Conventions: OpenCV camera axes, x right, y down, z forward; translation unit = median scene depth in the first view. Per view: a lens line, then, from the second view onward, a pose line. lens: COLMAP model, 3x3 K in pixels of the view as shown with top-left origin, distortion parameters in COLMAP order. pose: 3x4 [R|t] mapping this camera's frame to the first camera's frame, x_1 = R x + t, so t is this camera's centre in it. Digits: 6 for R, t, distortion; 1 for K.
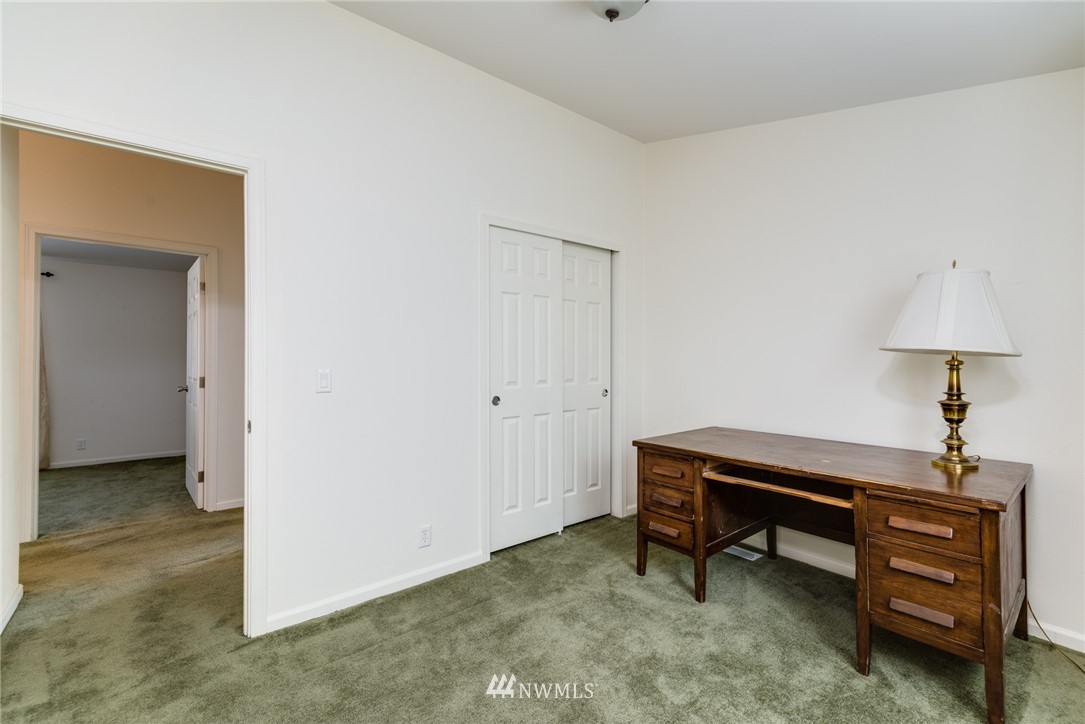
lens RADIAL K [[468.1, 0, 540.0], [0, 468.1, 360.1], [0, 0, 1]] dist [0.012282, -0.000698]
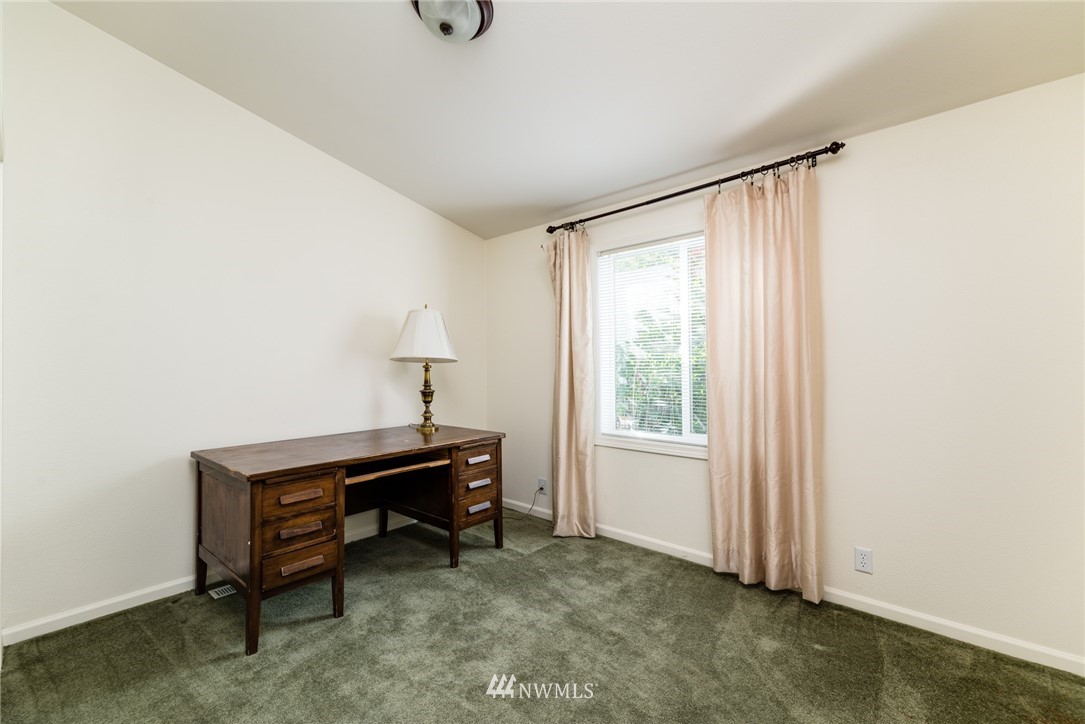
lens RADIAL K [[468.1, 0, 539.4], [0, 468.1, 359.6], [0, 0, 1]] dist [0.012282, -0.000698]
pose [[-0.166875, 0.010062, 0.985927, -0.792484], [0.000833, 0.999949, -0.010064, -0.001817], [-0.985978, -0.000858, -0.166875, 0.880108]]
